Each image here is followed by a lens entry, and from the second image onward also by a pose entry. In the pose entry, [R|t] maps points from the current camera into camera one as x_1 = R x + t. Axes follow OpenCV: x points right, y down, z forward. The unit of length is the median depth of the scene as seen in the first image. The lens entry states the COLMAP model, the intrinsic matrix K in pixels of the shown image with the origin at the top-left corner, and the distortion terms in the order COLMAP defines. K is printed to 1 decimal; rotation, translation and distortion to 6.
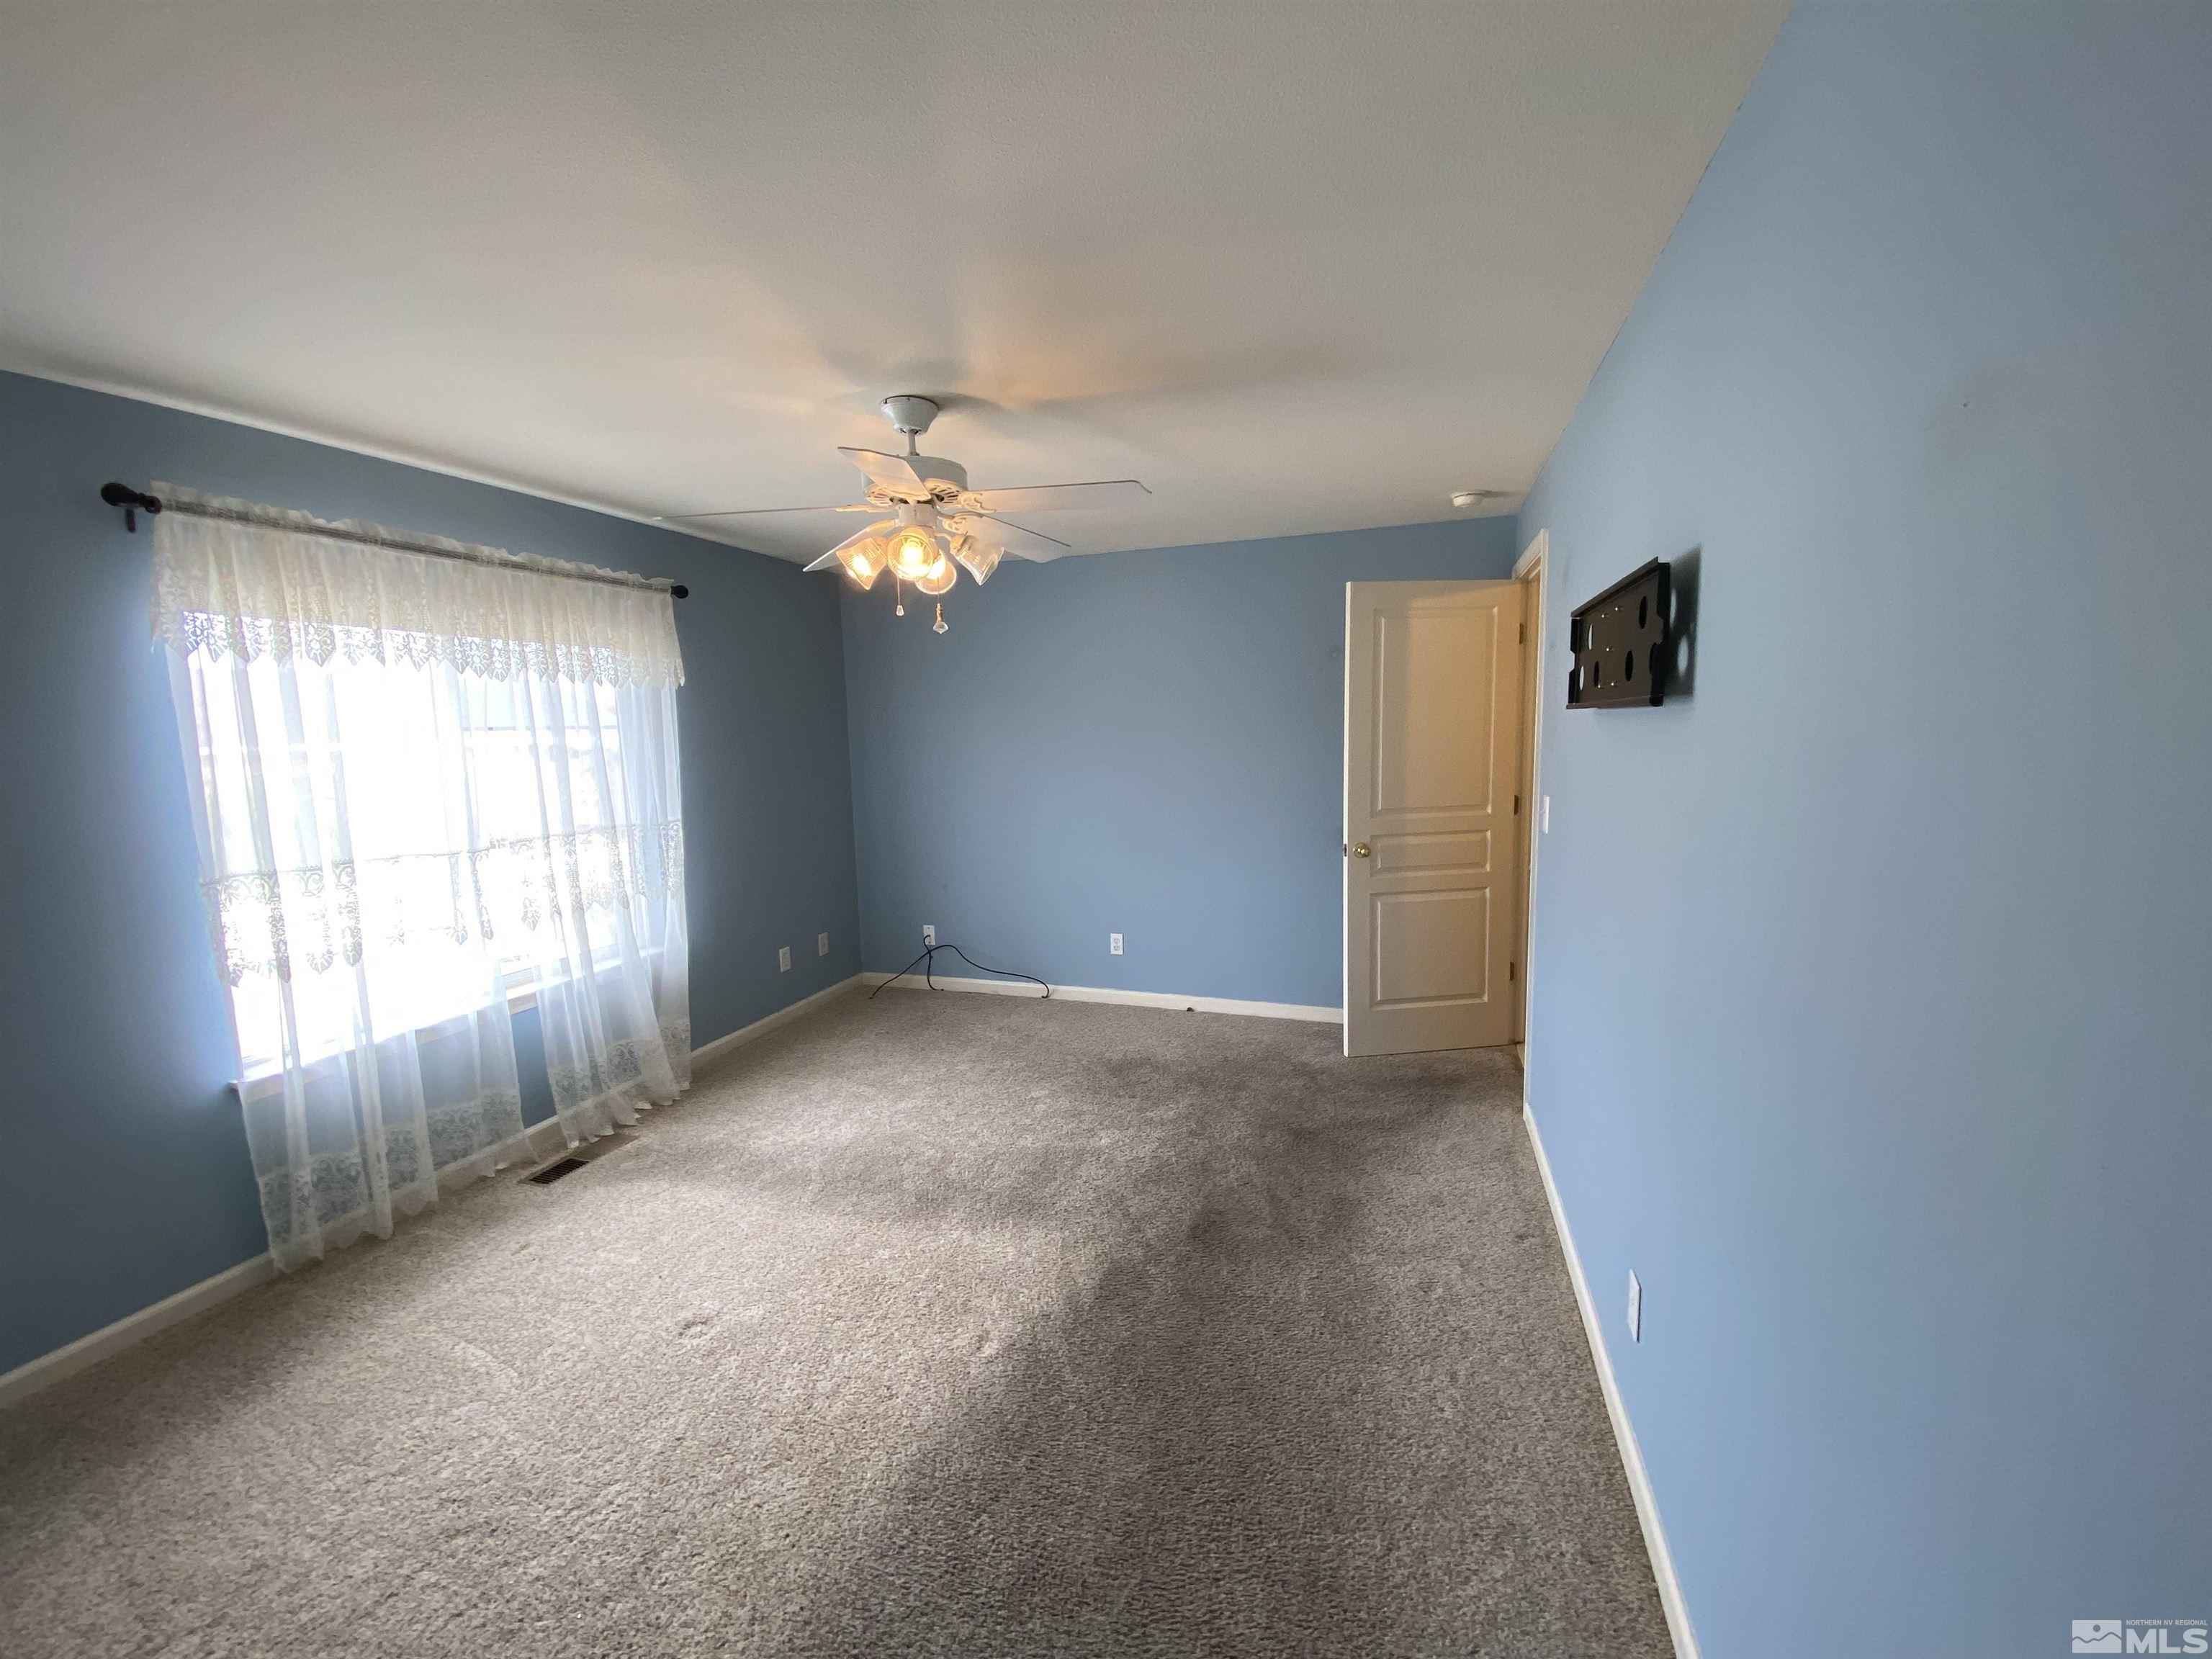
lens RADIAL K [[895.2, 0, 1106.0], [0, 895.2, 829.5], [0, 0, 1]] dist [0.020559, -0.020573]
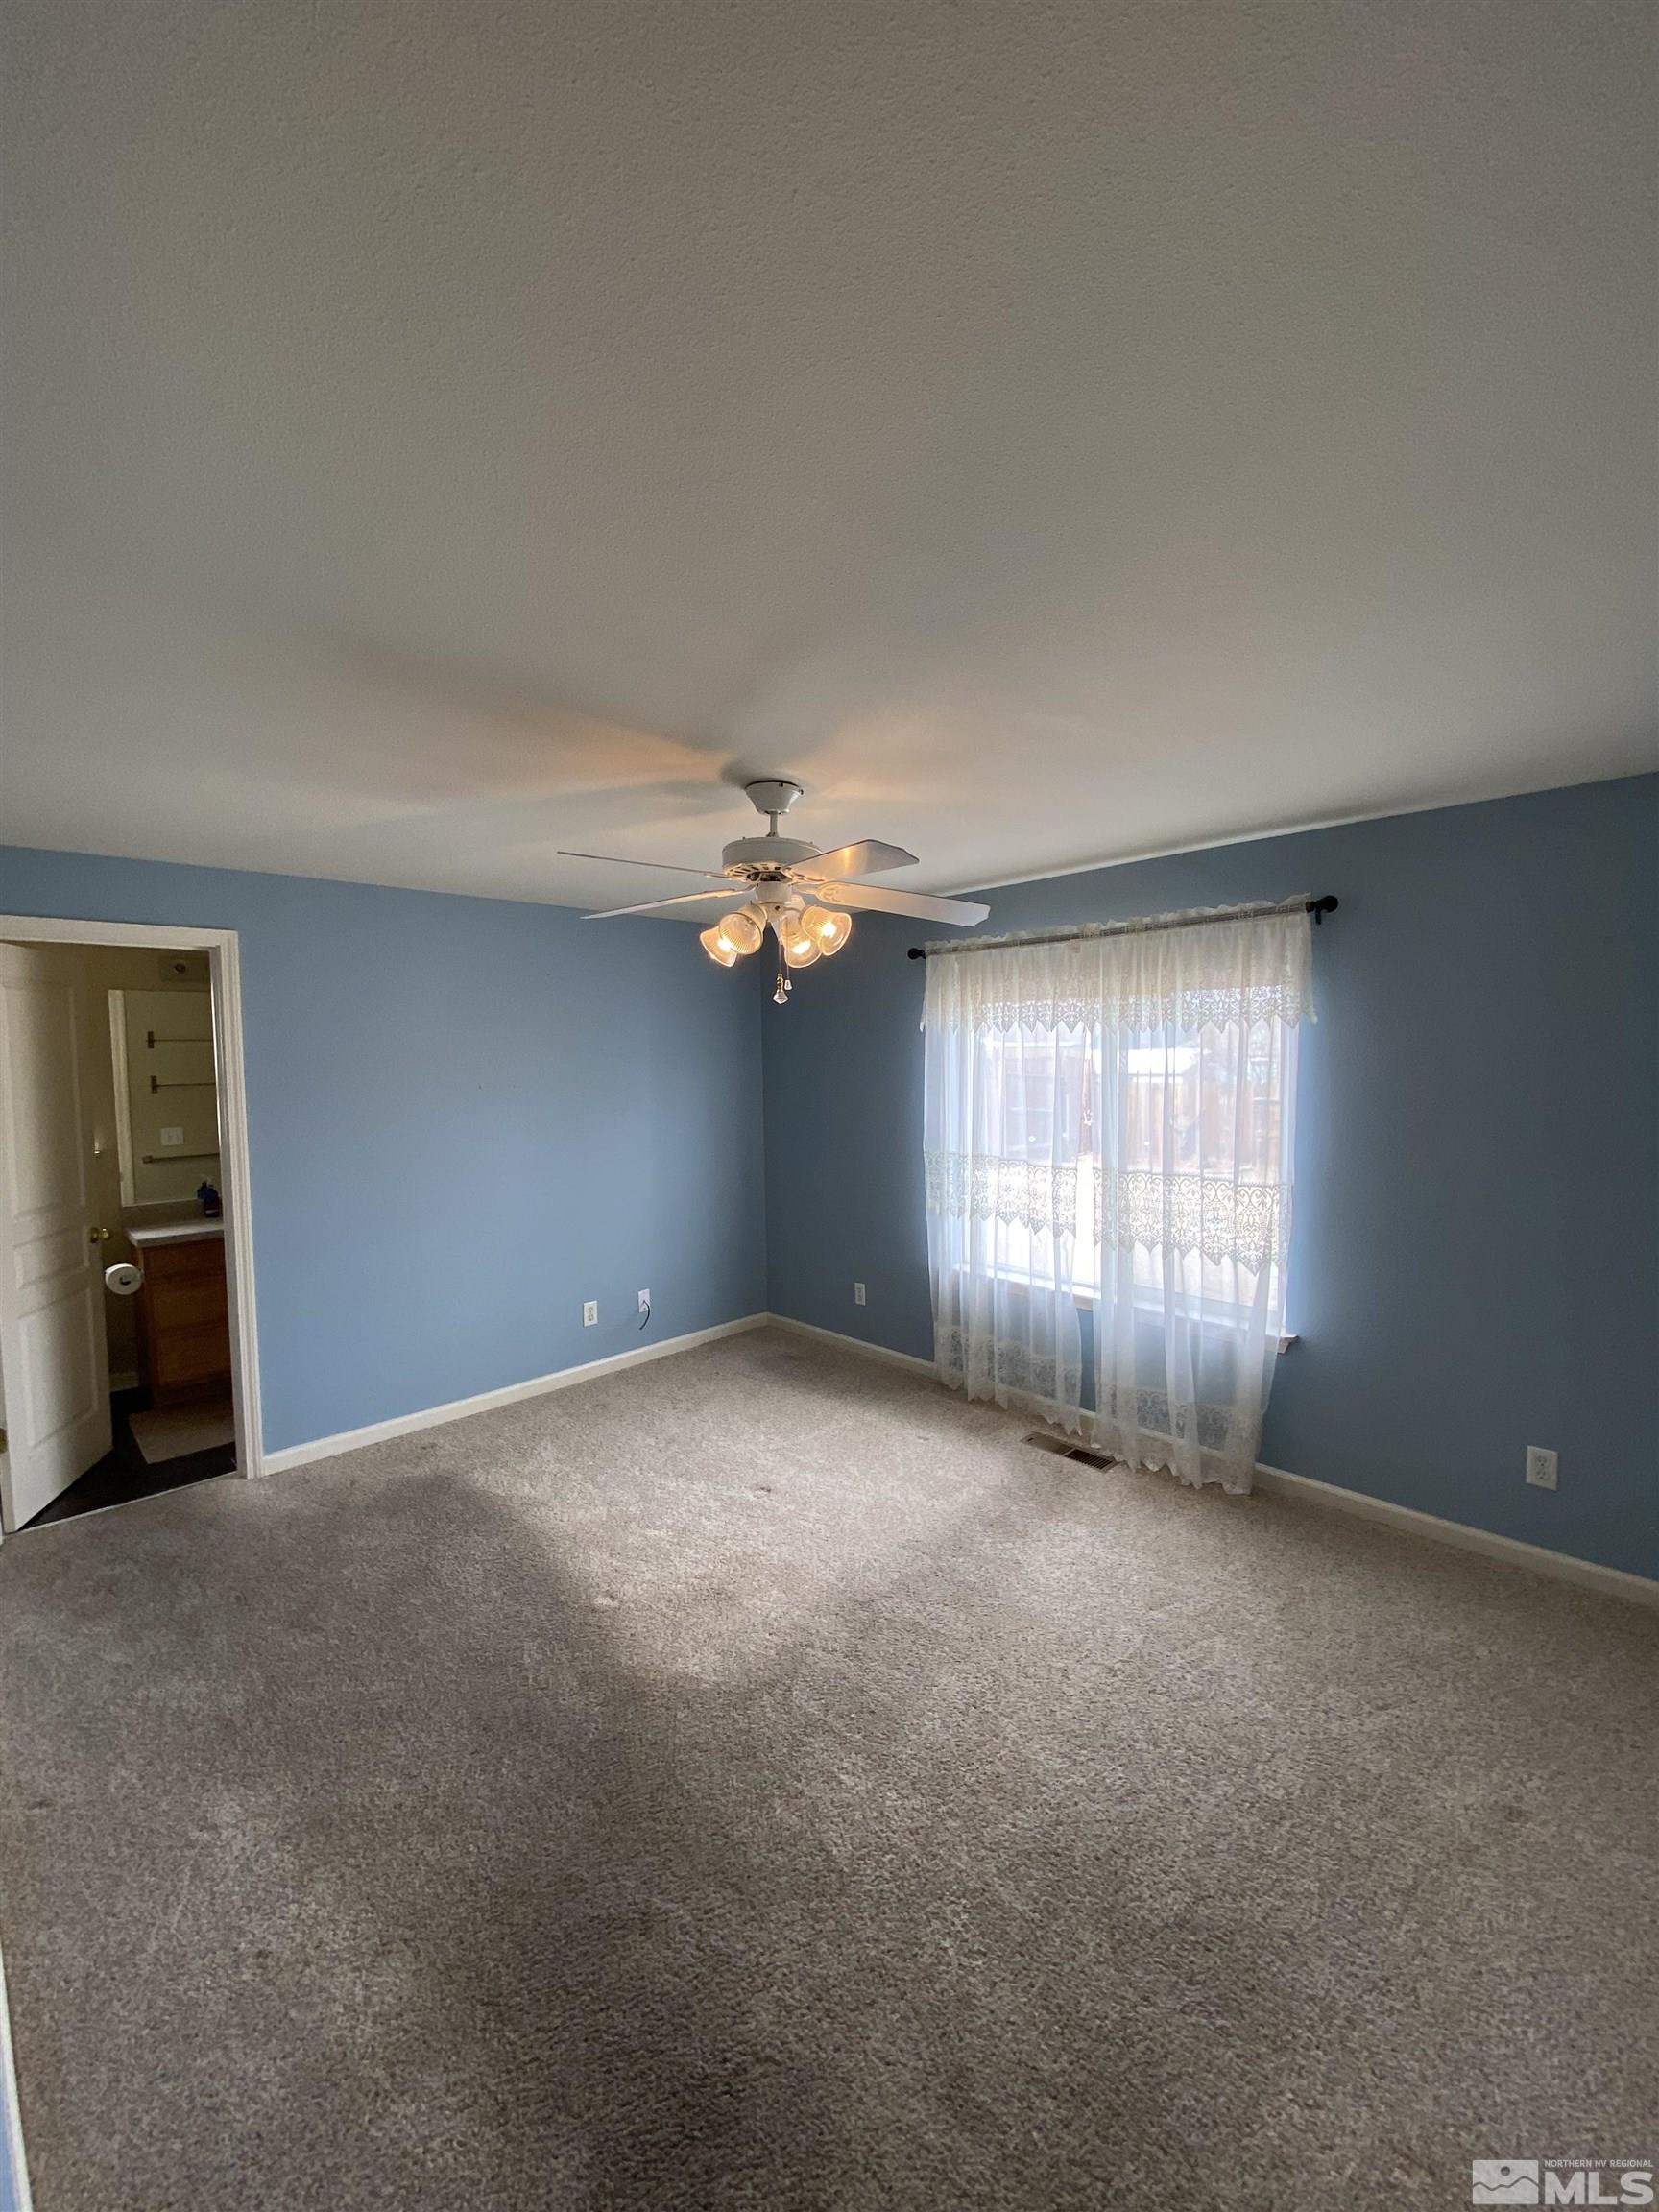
lens RADIAL K [[895.2, 0, 832.2], [0, 895.2, 1115.2], [0, 0, 1]] dist [0.020559, -0.020573]
pose [[-0.473249, 0.082735, -0.877035, 0.545762], [-0.081571, 0.987187, 0.137142, -0.194239], [0.877144, 0.136443, -0.460436, 1.266962]]
